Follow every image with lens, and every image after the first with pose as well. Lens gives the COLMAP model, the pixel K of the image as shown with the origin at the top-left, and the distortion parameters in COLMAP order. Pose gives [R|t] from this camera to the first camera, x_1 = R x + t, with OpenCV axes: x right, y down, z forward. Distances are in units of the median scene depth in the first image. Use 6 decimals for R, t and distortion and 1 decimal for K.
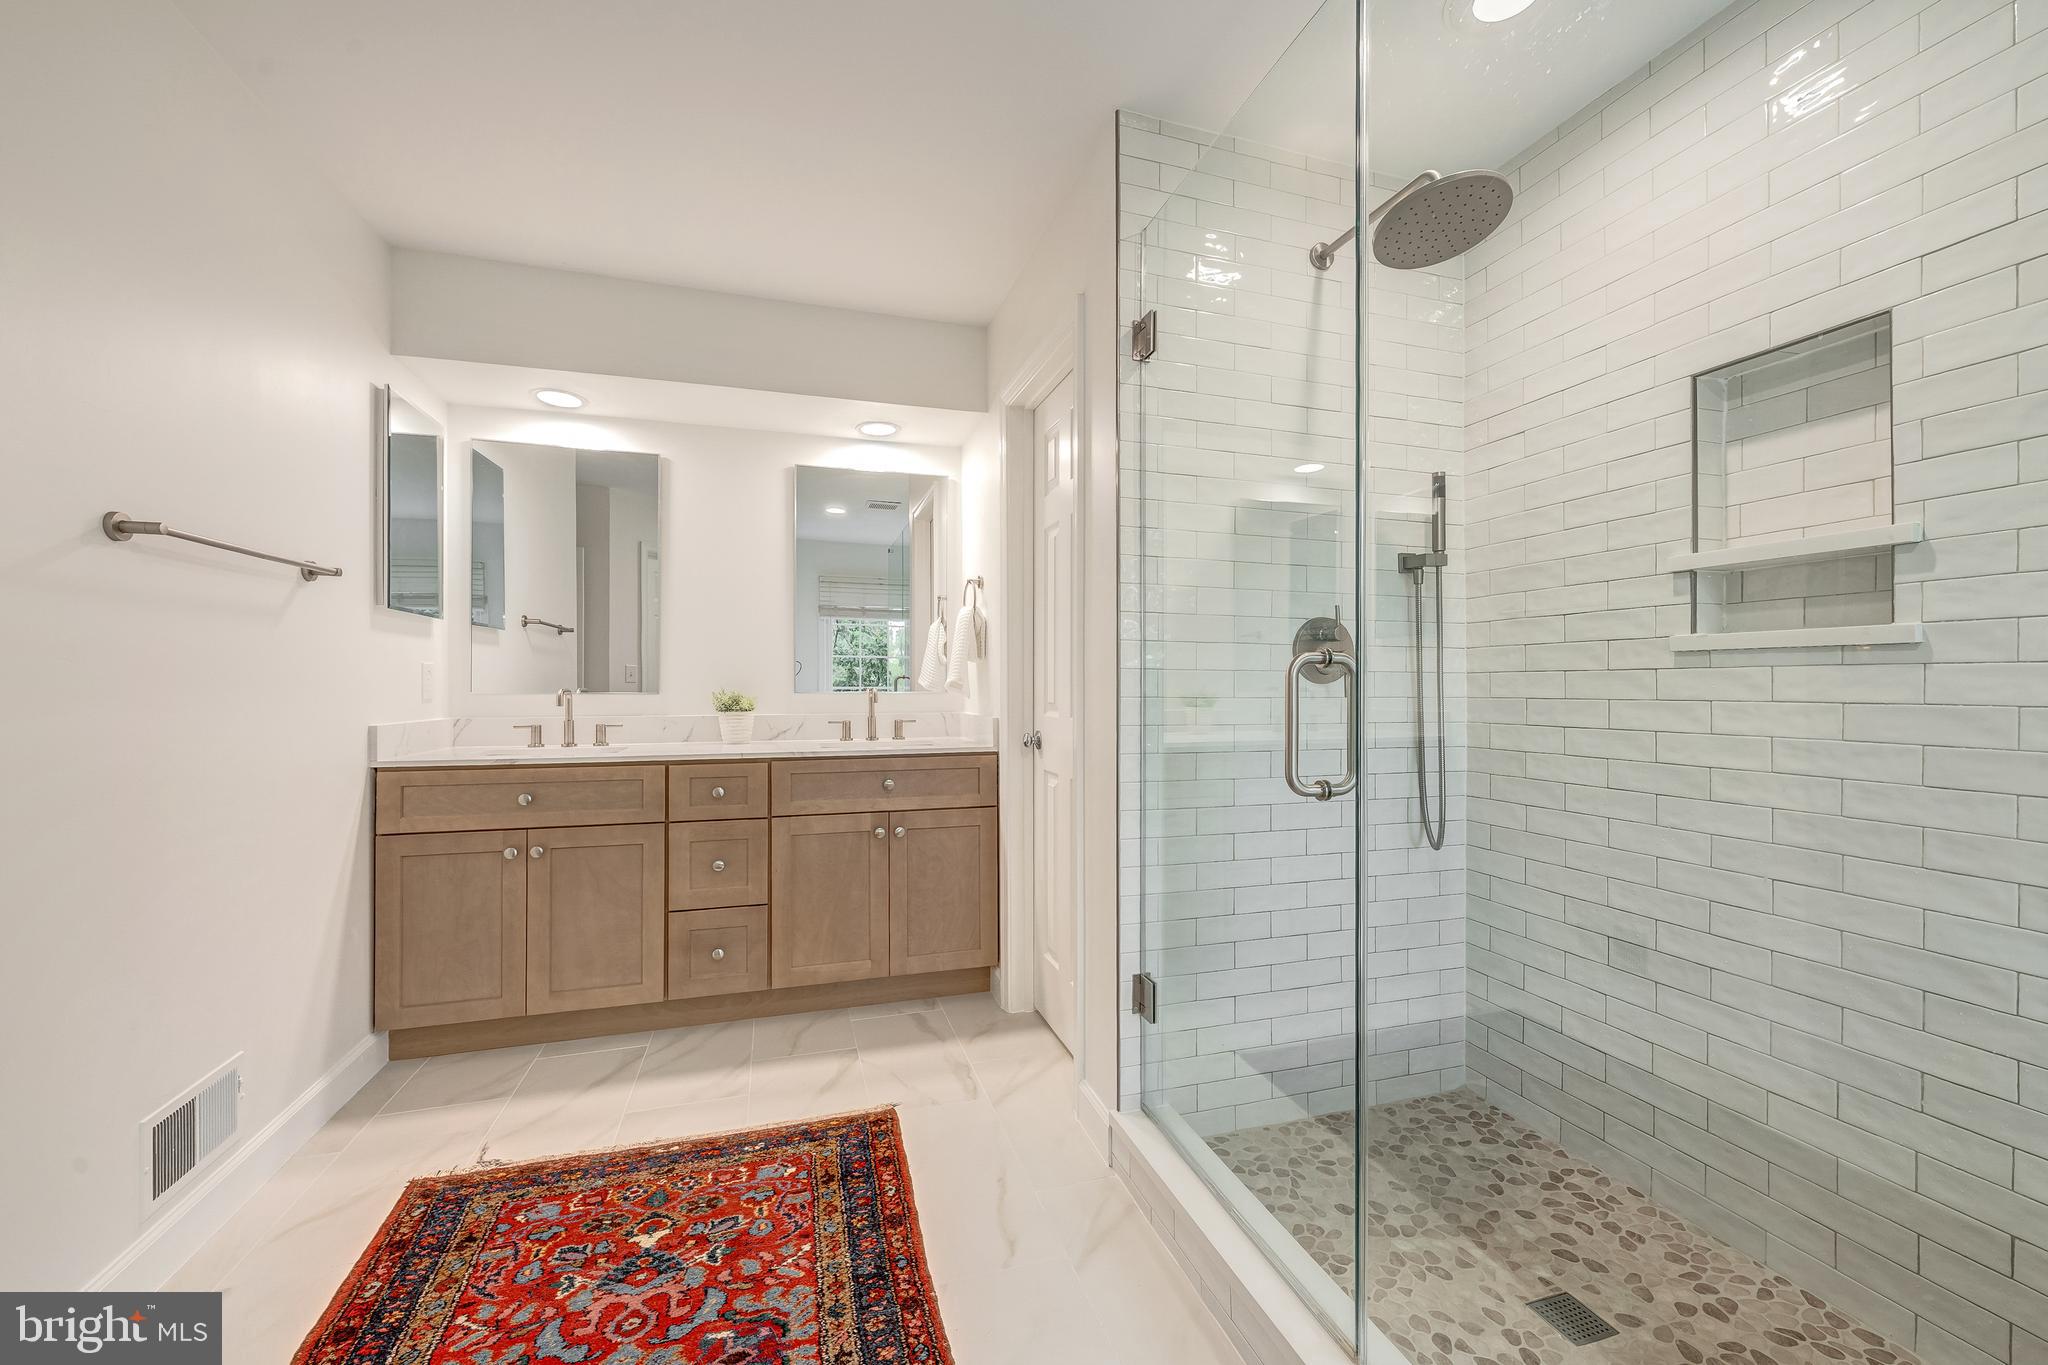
lens RADIAL K [[786.8, 0, 1015.2], [0, 786.8, 681.1], [0, 0, 1]] dist [0.002965, 0.000332]
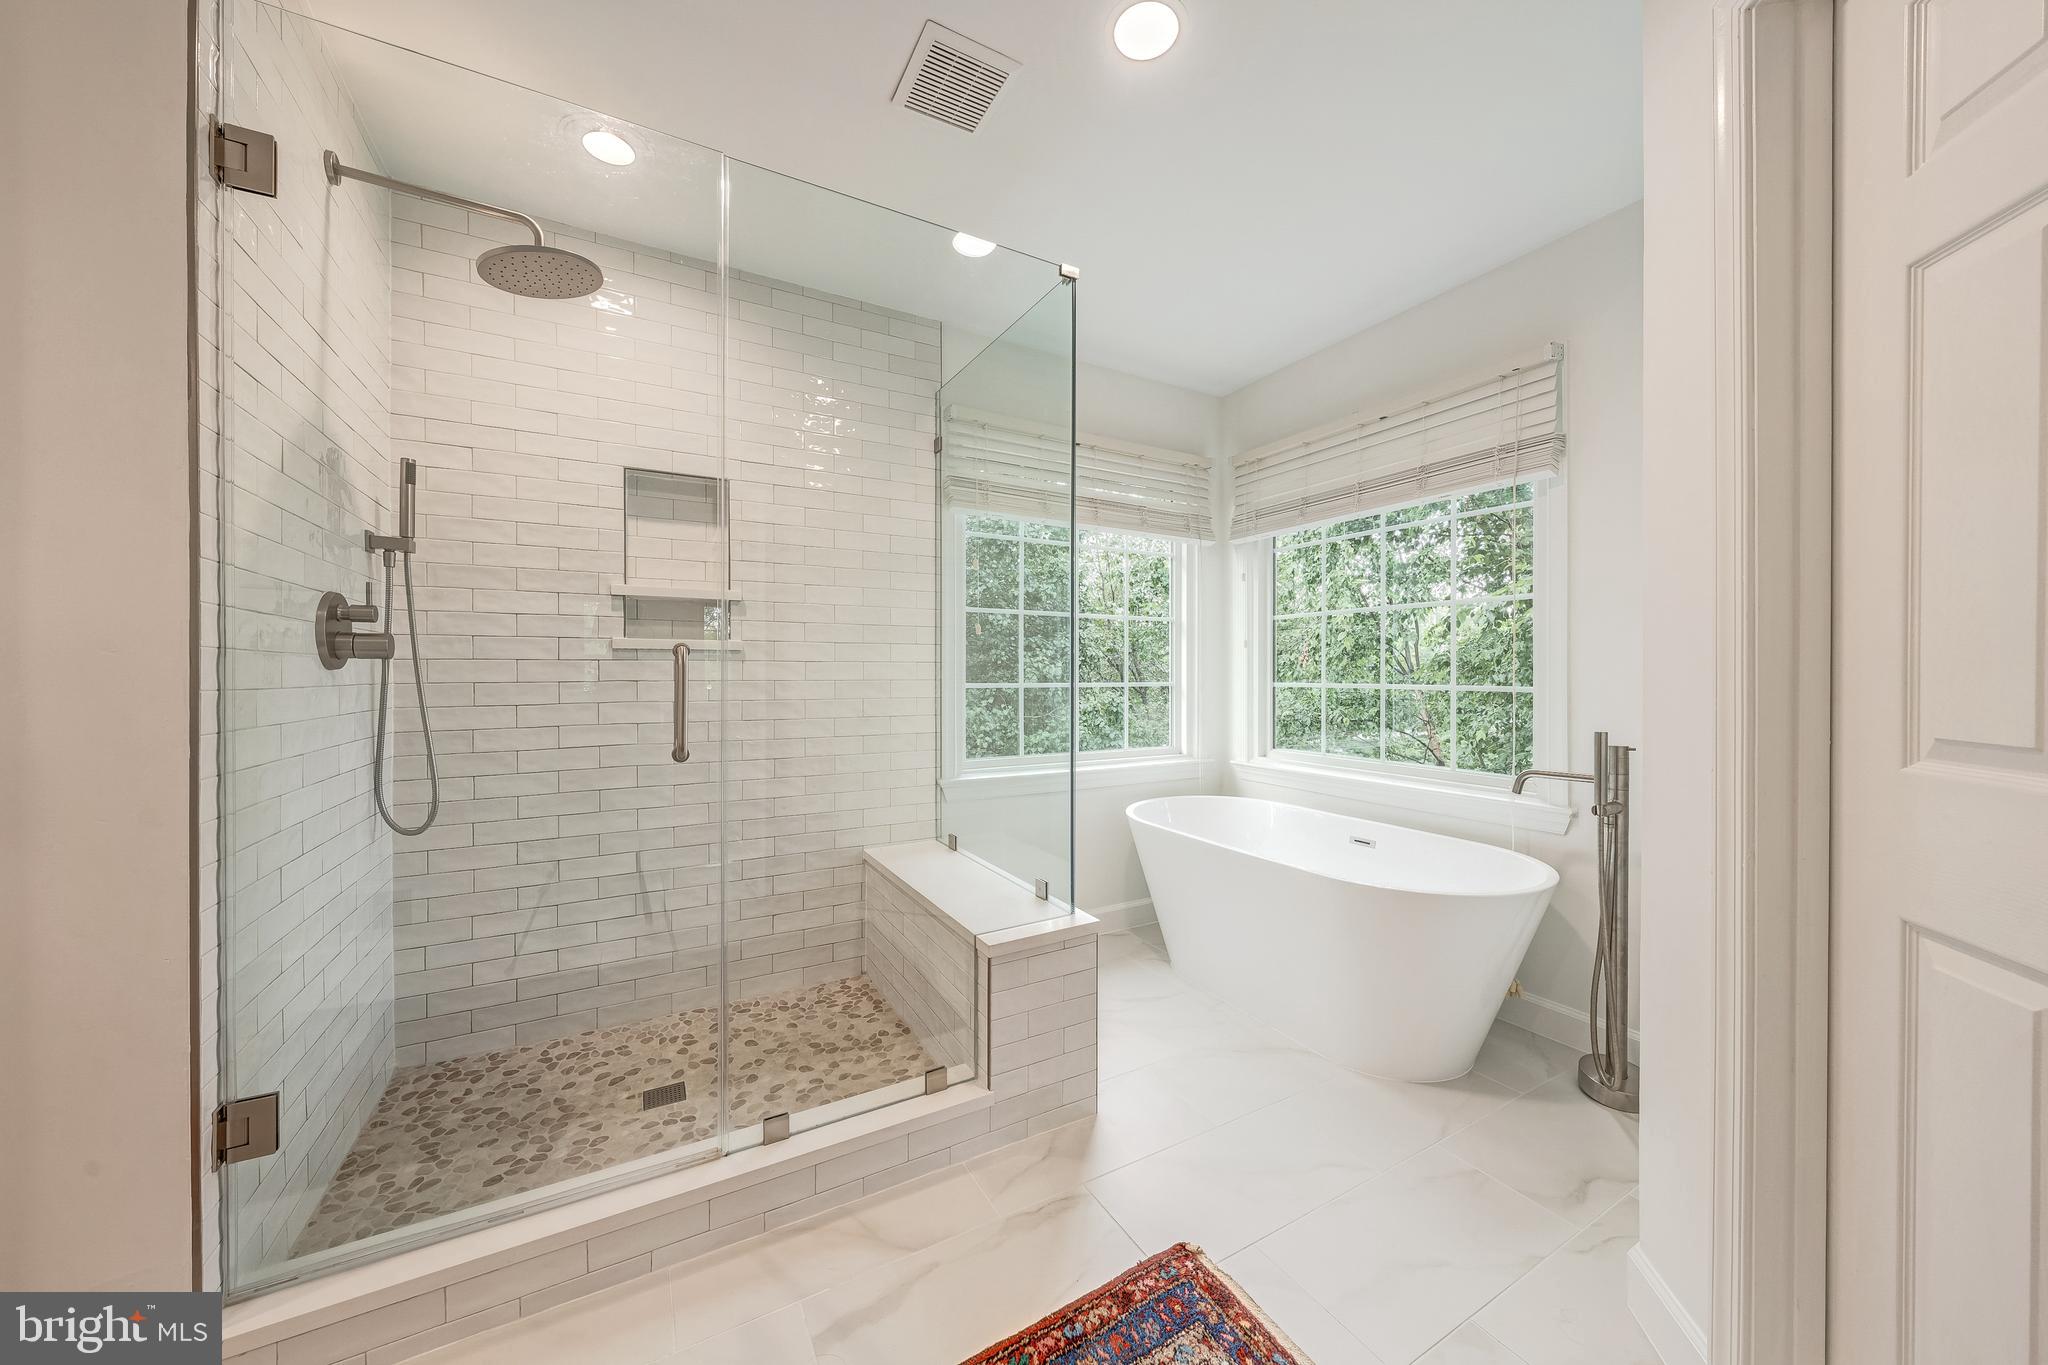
lens RADIAL K [[734.6, 0, 1023.2], [0, 734.6, 675.9], [0, 0, 1]] dist [0.014005, 0.000411]
pose [[-0.199212, -0.006493, 0.979935, -0.678601], [-0.004508, 0.999974, 0.005709, 0.002063], [-0.979946, -0.003281, -0.199236, 0.526017]]
